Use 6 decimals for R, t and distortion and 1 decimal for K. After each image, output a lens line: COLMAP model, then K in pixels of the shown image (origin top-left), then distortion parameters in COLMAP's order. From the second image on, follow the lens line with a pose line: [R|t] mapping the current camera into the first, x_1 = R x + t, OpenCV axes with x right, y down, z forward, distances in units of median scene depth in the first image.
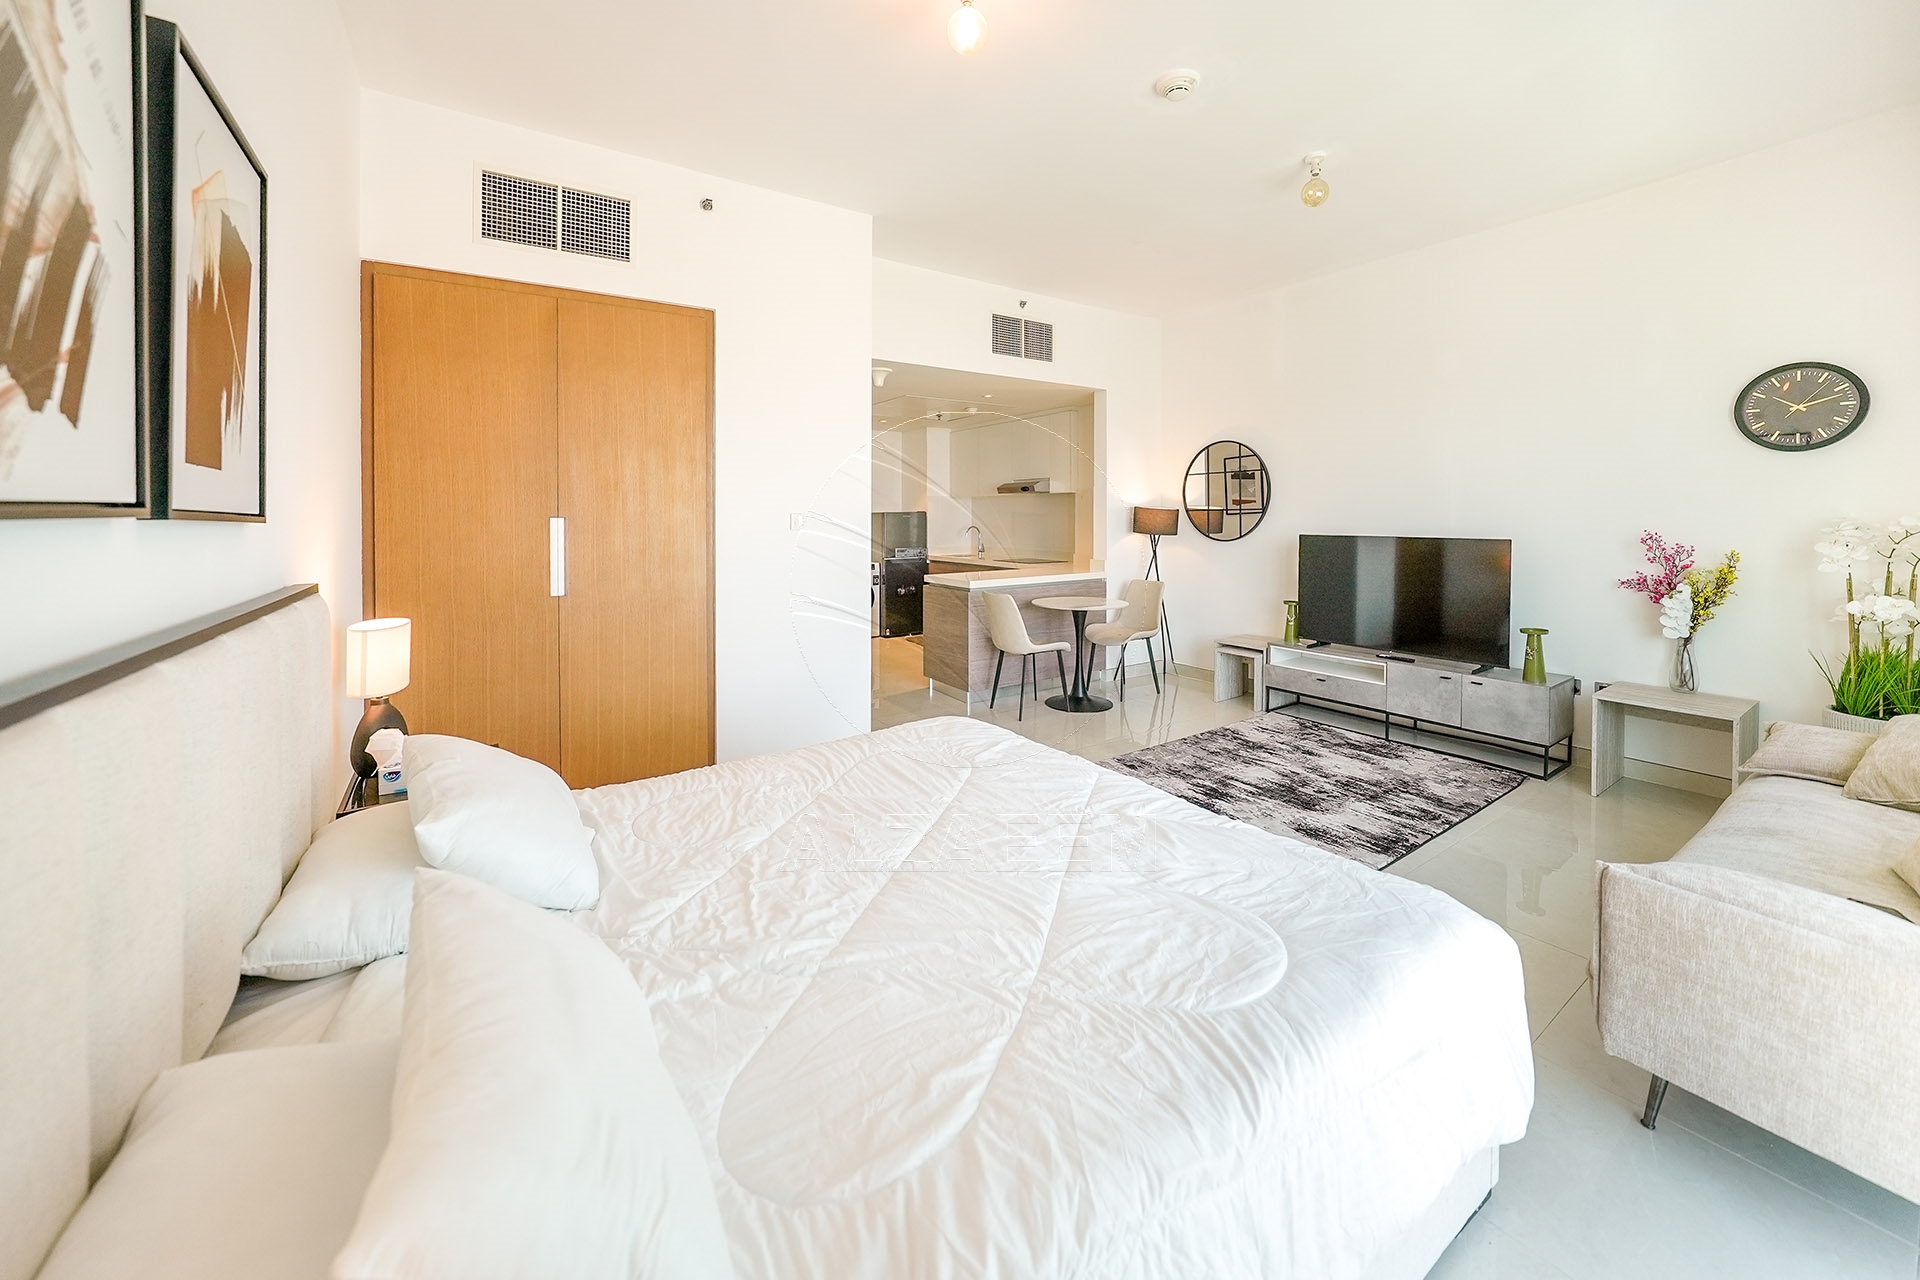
lens RADIAL K [[701.0, 0, 978.8], [0, 701.0, 534.6], [0, 0, 1]] dist [-0.023547, 0.004488]
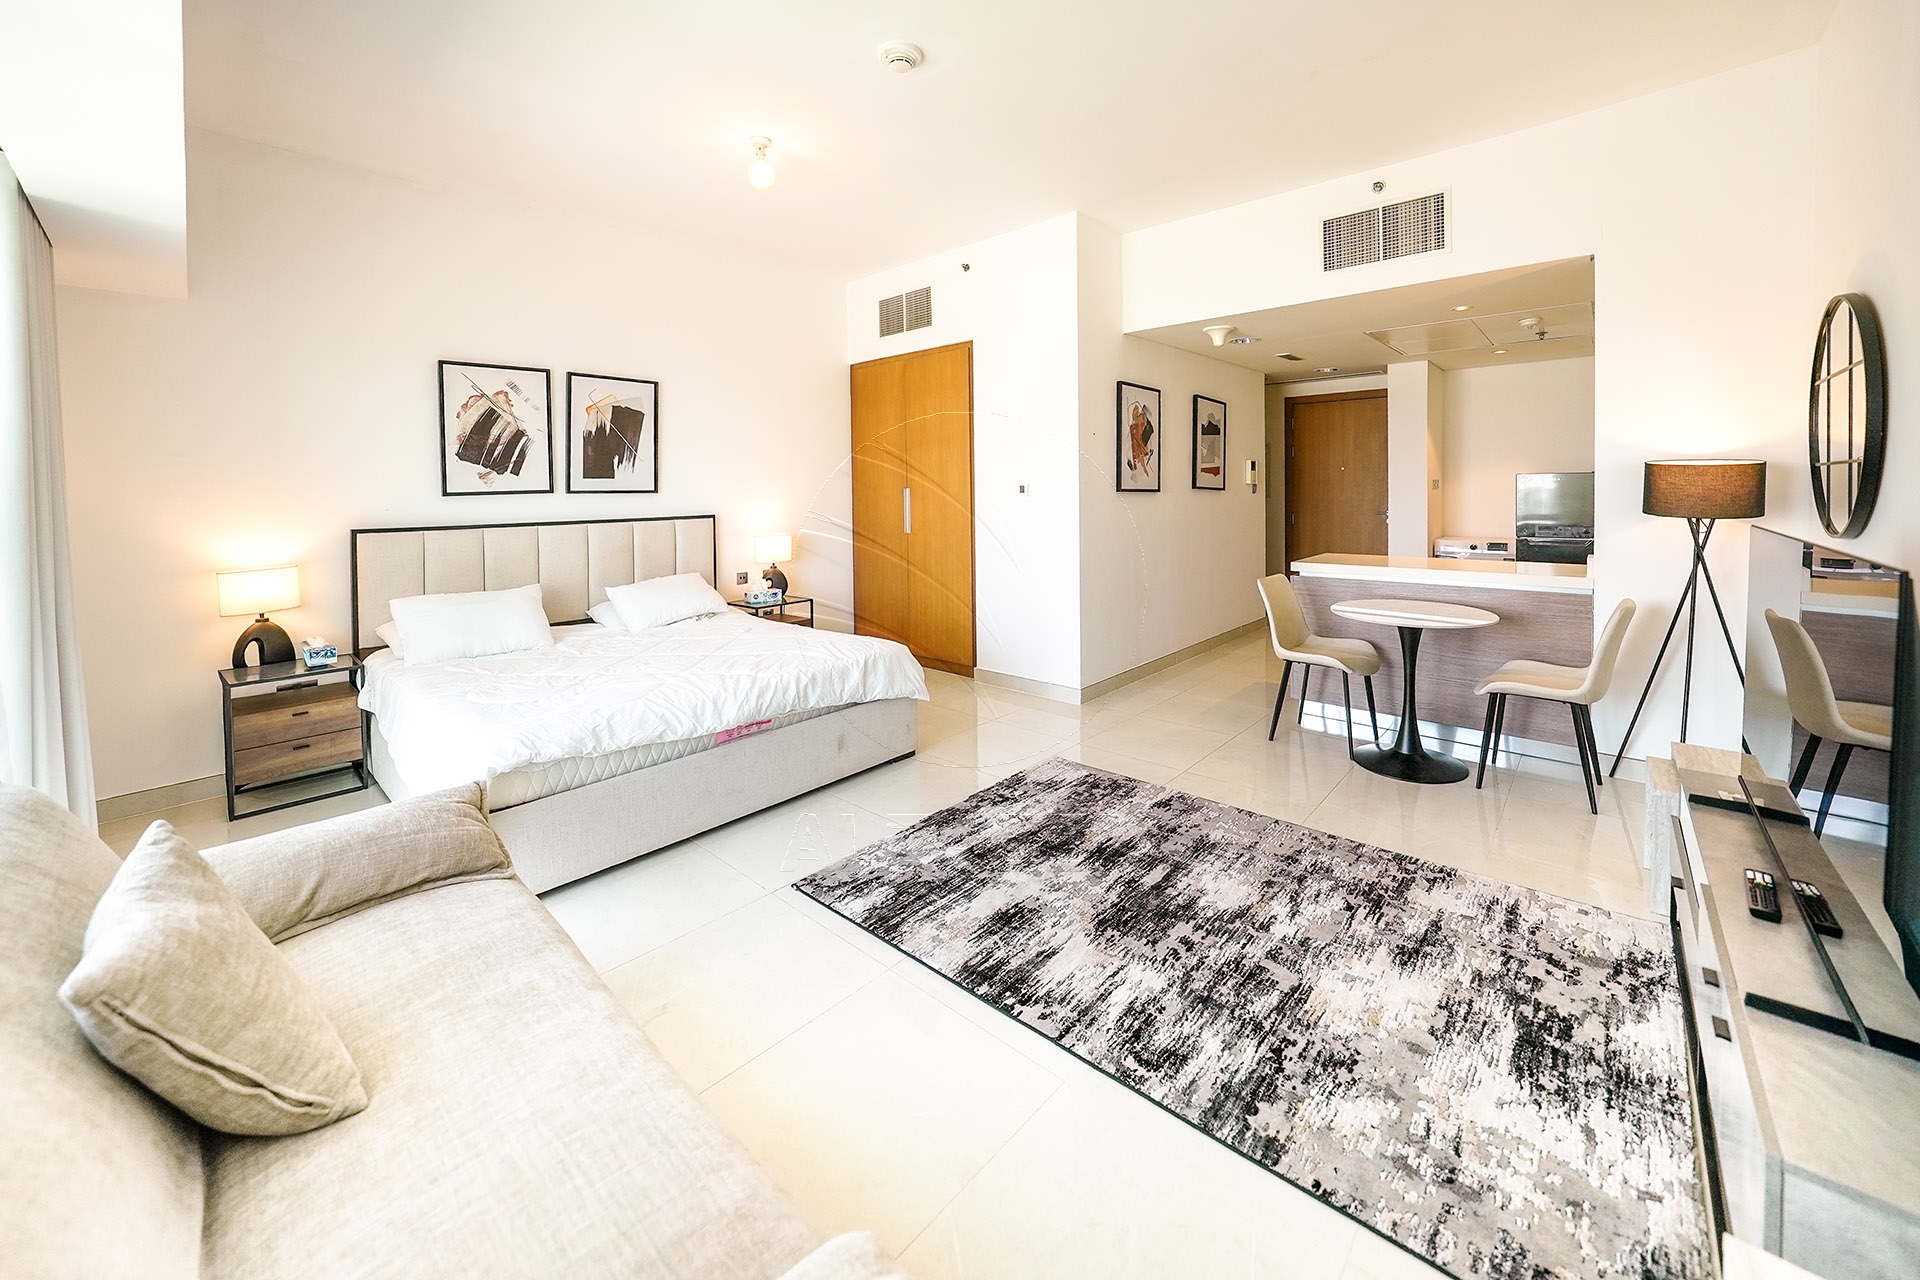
lens RADIAL K [[701.0, 0, 998.6], [0, 701.0, 503.3], [0, 0, 1]] dist [-0.023547, 0.004488]
pose [[0.273288, 0.023871, -0.961636, 1.062885], [-0.011326, 0.999703, 0.021597, -0.024878], [0.961866, 0.004989, 0.273477, 0.705597]]
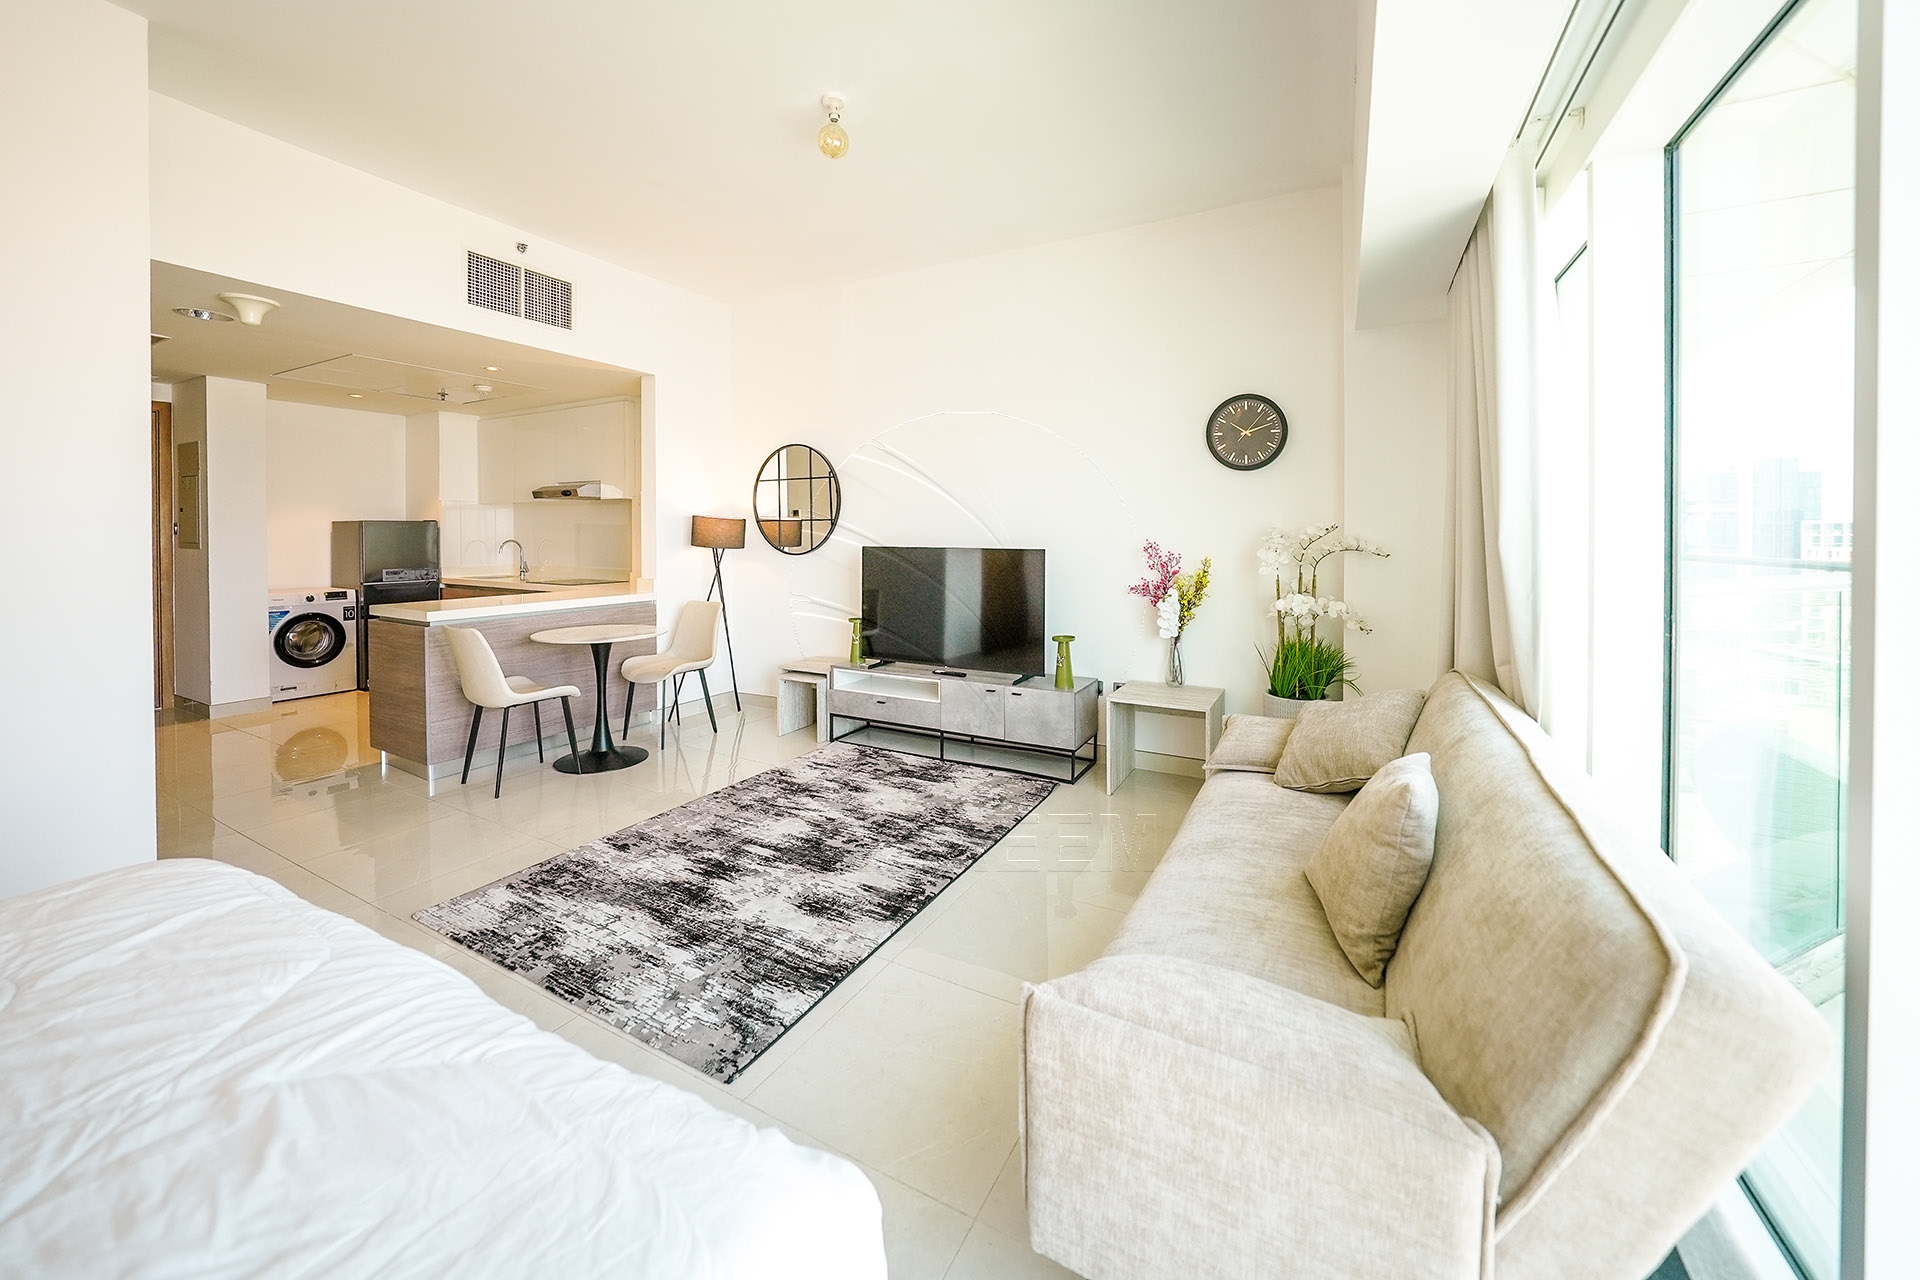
lens RADIAL K [[701.0, 0, 960.1], [0, 701.0, 546.8], [0, 0, 1]] dist [-0.023547, 0.004488]
pose [[0.890020, -0.003352, 0.455909, 0.232380], [0.006669, 0.999962, -0.005667, 0.010508], [-0.455873, 0.008084, 0.890008, 0.173211]]
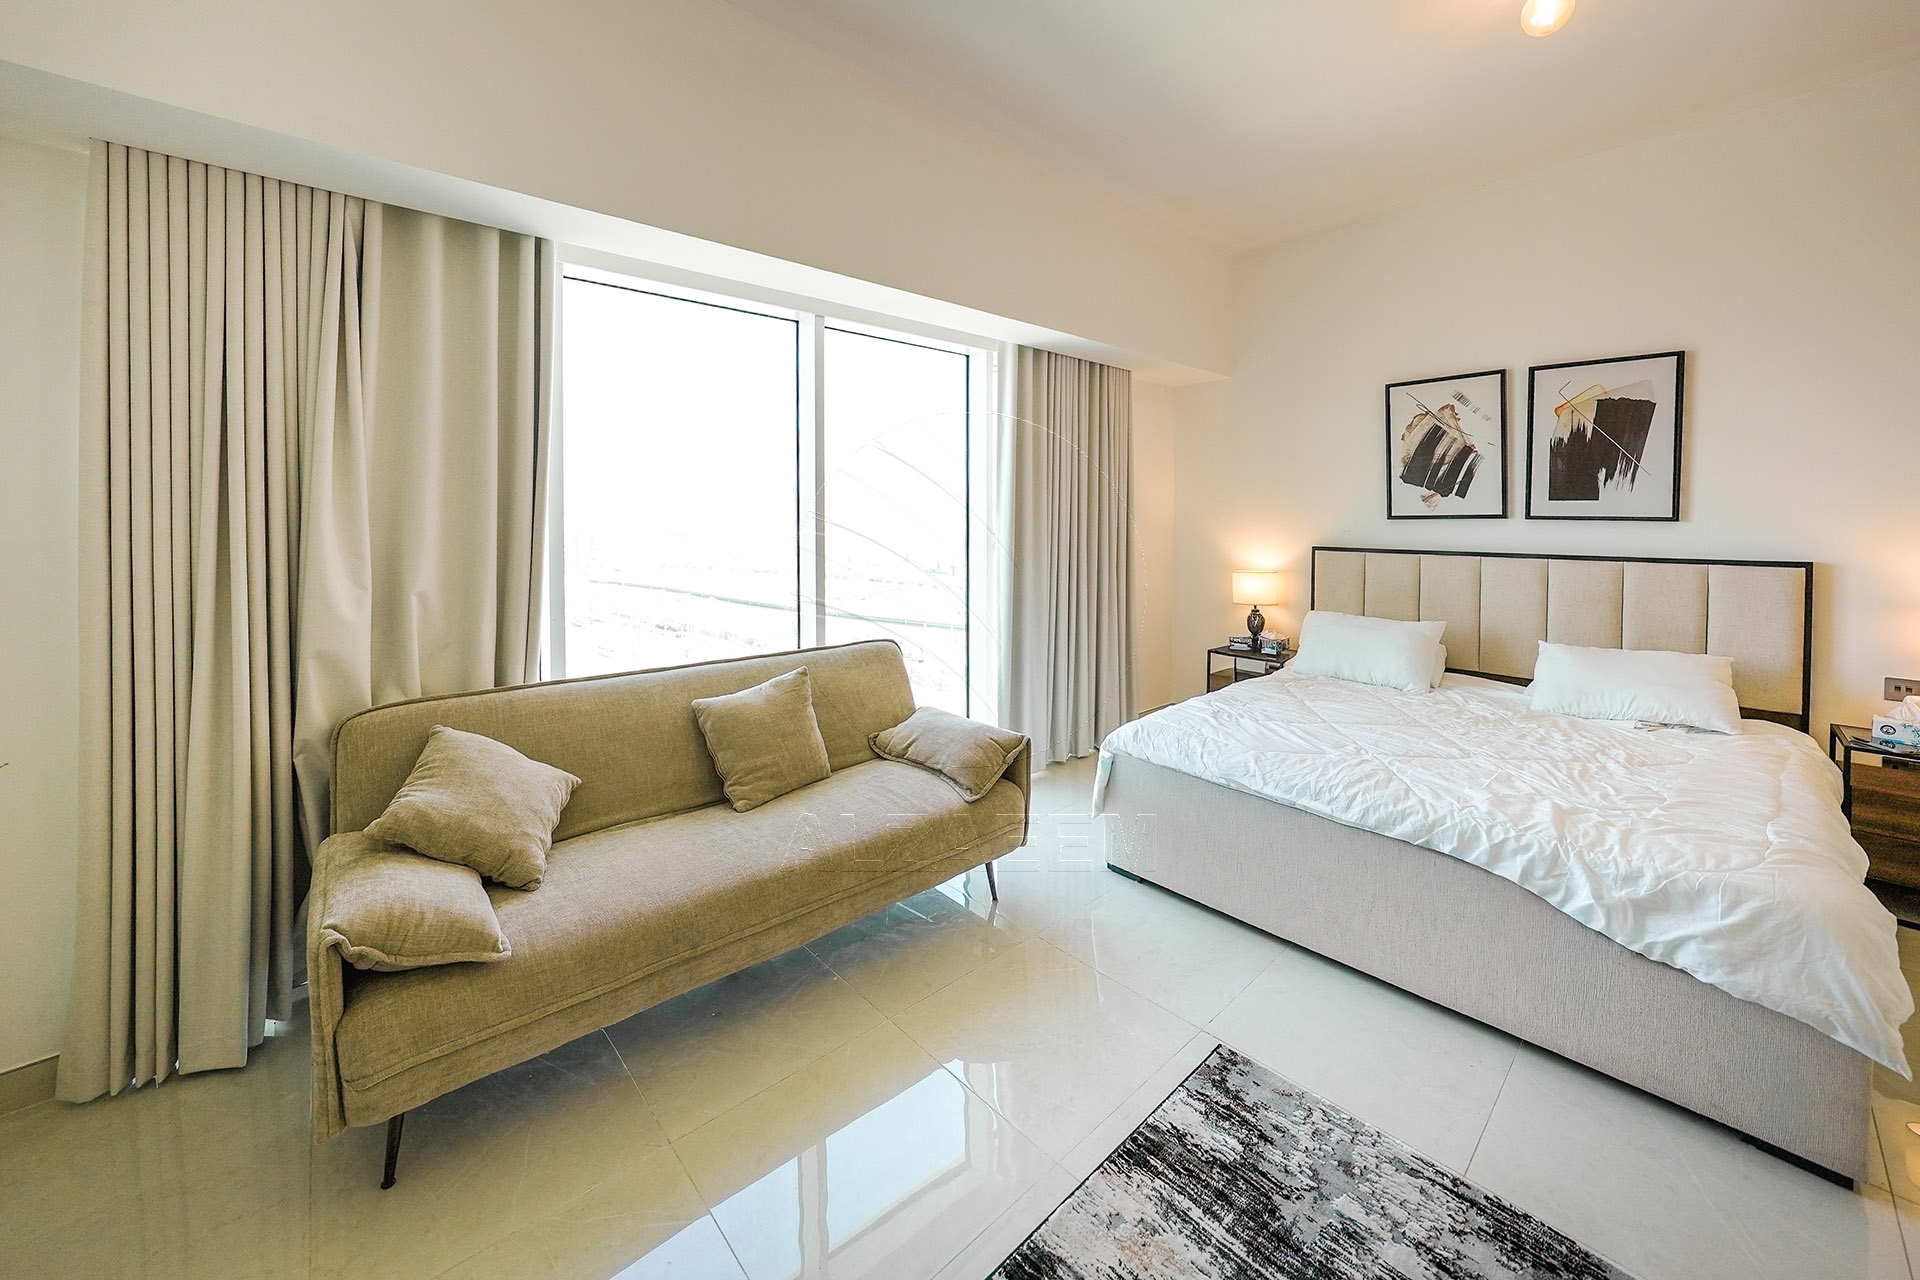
lens RADIAL K [[760.1, 0, 989.3], [0, 760.1, 514.8], [0, 0, 1]] dist [-0.000826, -0.000283]
pose [[-0.984999, 0.003446, -0.172523, 0.595133], [-0.001529, 0.999587, 0.028699, -0.043543], [0.172551, 0.028532, -0.984587, 1.247564]]
